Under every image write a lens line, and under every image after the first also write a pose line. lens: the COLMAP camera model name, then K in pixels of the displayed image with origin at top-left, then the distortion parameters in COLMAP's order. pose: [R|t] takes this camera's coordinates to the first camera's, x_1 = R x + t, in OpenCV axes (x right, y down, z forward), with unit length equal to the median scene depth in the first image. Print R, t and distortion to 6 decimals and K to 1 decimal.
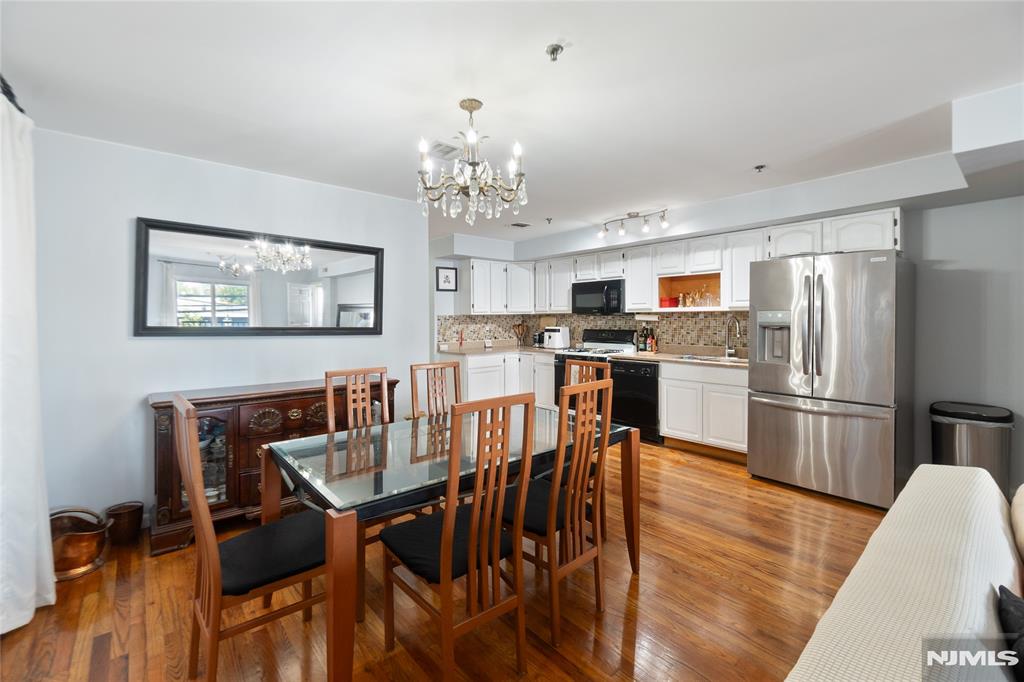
lens RADIAL K [[441.7, 0, 499.7], [0, 441.7, 320.1], [0, 0, 1]] dist [-0.009813, 0.005274]
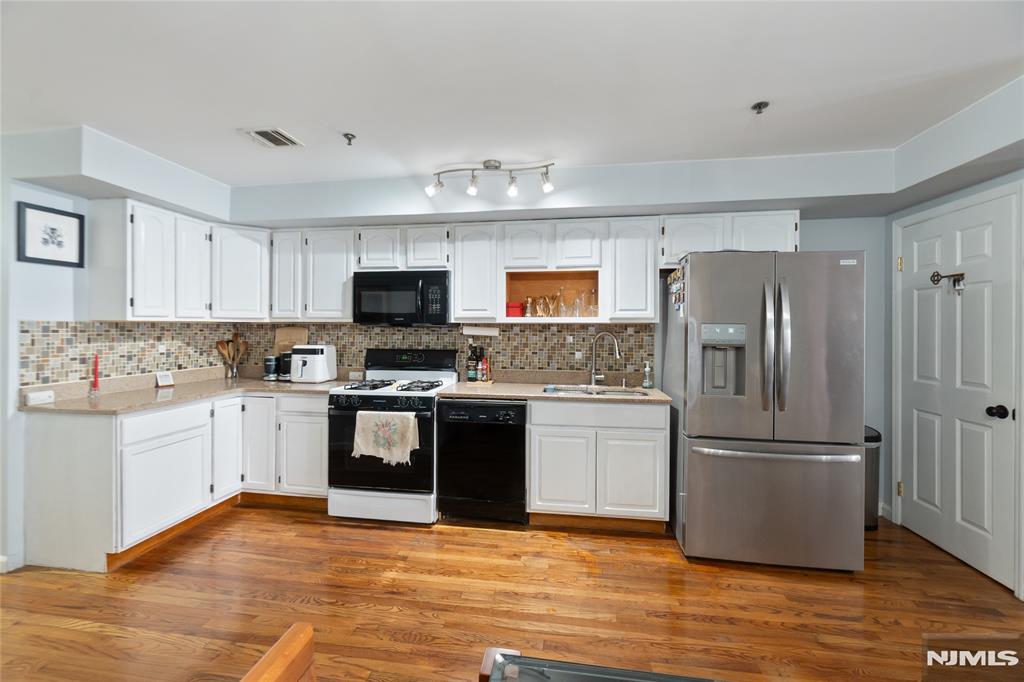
lens RADIAL K [[441.7, 0, 498.8], [0, 441.7, 332.6], [0, 0, 1]] dist [-0.009813, 0.005274]
pose [[0.756023, 0.007230, 0.654505, -0.081489], [-0.007193, 0.999970, -0.002737, -0.001773], [-0.654505, -0.002638, 0.756053, 0.458010]]
